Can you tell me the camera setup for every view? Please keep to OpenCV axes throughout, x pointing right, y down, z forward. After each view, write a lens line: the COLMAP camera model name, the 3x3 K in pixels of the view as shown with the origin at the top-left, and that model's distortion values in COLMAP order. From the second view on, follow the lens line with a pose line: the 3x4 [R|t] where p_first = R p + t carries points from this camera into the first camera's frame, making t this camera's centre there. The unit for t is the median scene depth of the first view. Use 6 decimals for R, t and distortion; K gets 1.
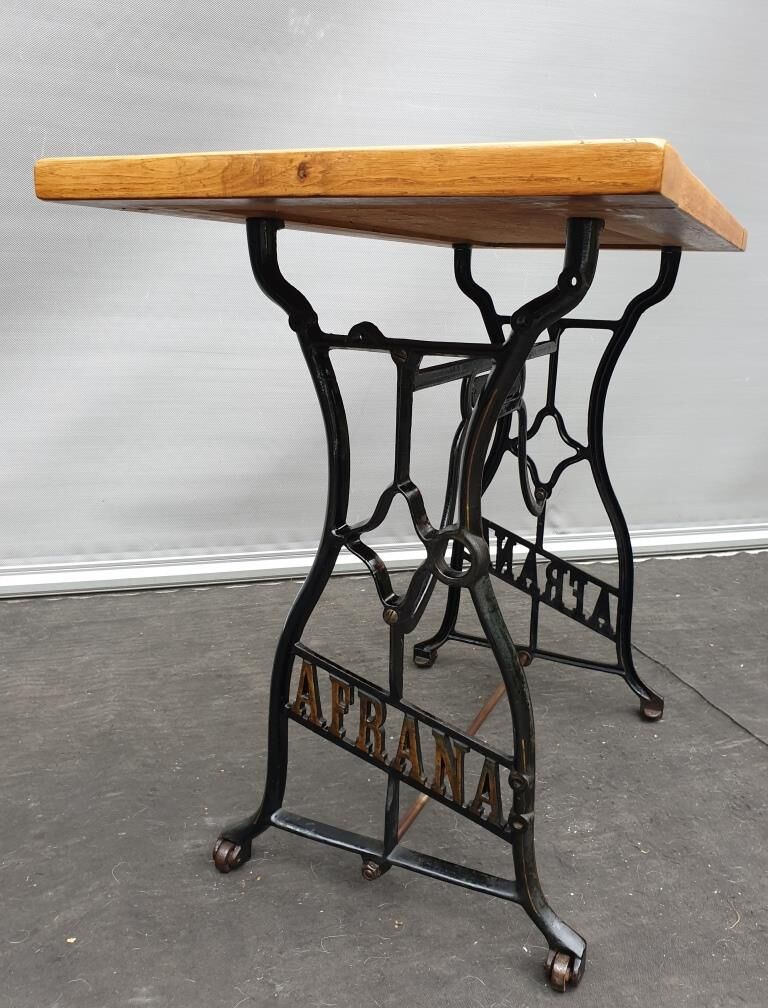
lens RADIAL K [[878.0, 0, 399.7], [0, 878.0, 476.2], [0, 0, 1]] dist [-0.018053, 0.015670]
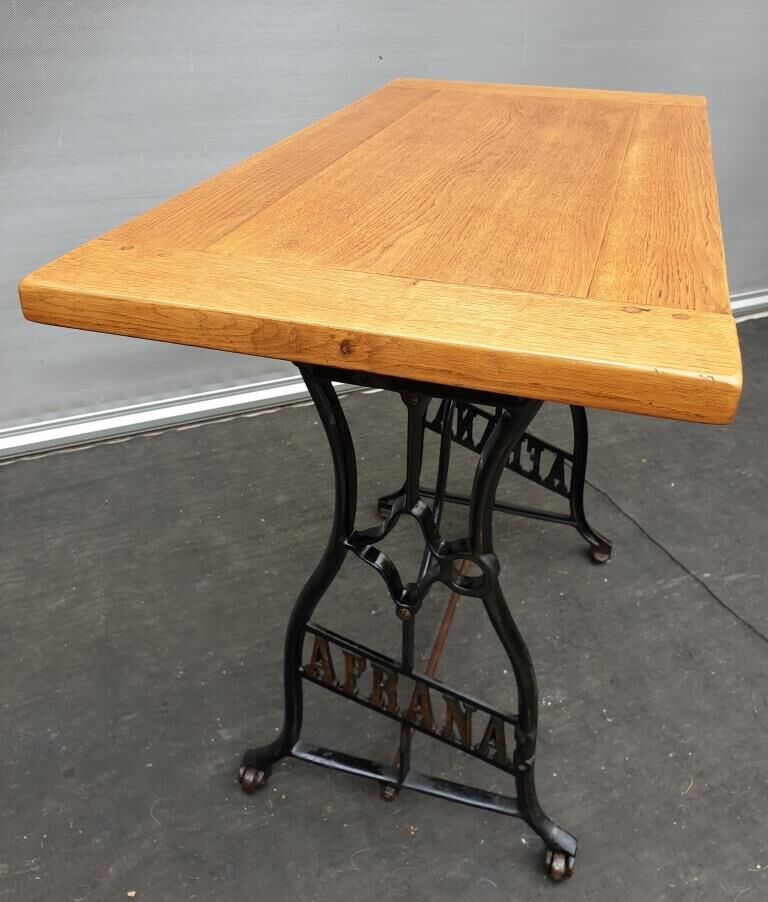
lens RADIAL K [[860.9, 0, 400.6], [0, 860.9, 387.0], [0, 0, 1]] dist [-0.006379, 0.000000]
pose [[0.991300, -0.072639, 0.109761, -0.093867], [0.041086, 0.963025, 0.266260, -0.330082], [-0.125044, -0.259434, 0.957632, 0.060362]]
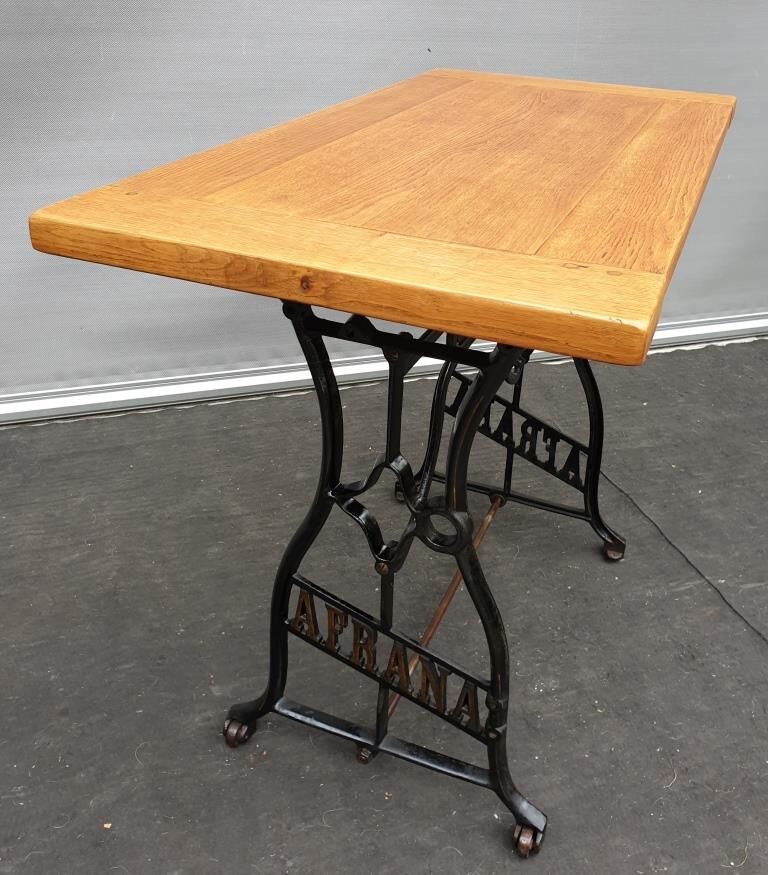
lens RADIAL K [[900.7, 0, 411.6], [0, 900.7, 359.0], [0, 0, 1]] dist [-0.010041, 0.000000]
pose [[0.998884, -0.006370, 0.046790, -0.021011], [-0.004112, 0.975363, 0.220569, -0.297942], [-0.047042, -0.220516, 0.974248, -0.039225]]
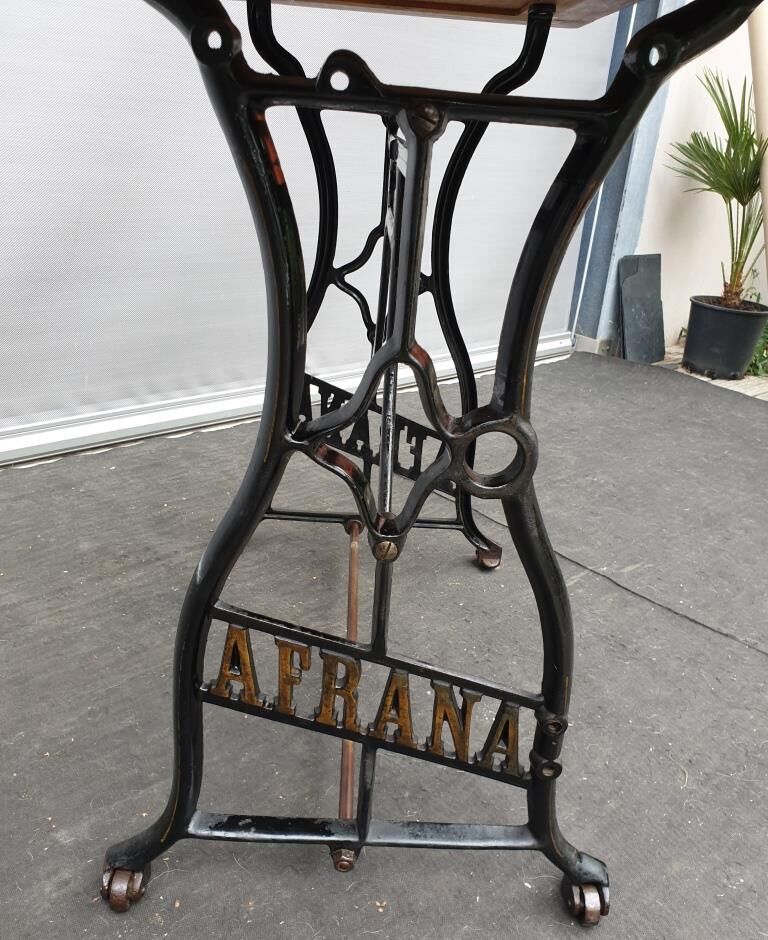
lens RADIAL K [[806.7, 0, 395.3], [0, 806.7, 499.2], [0, 0, 1]] dist [0.004398, -0.027298]
pose [[0.902940, -0.148479, 0.403304, -0.215271], [0.049598, 0.968155, 0.245389, -0.027116], [-0.426896, -0.201569, 0.881550, 0.387980]]
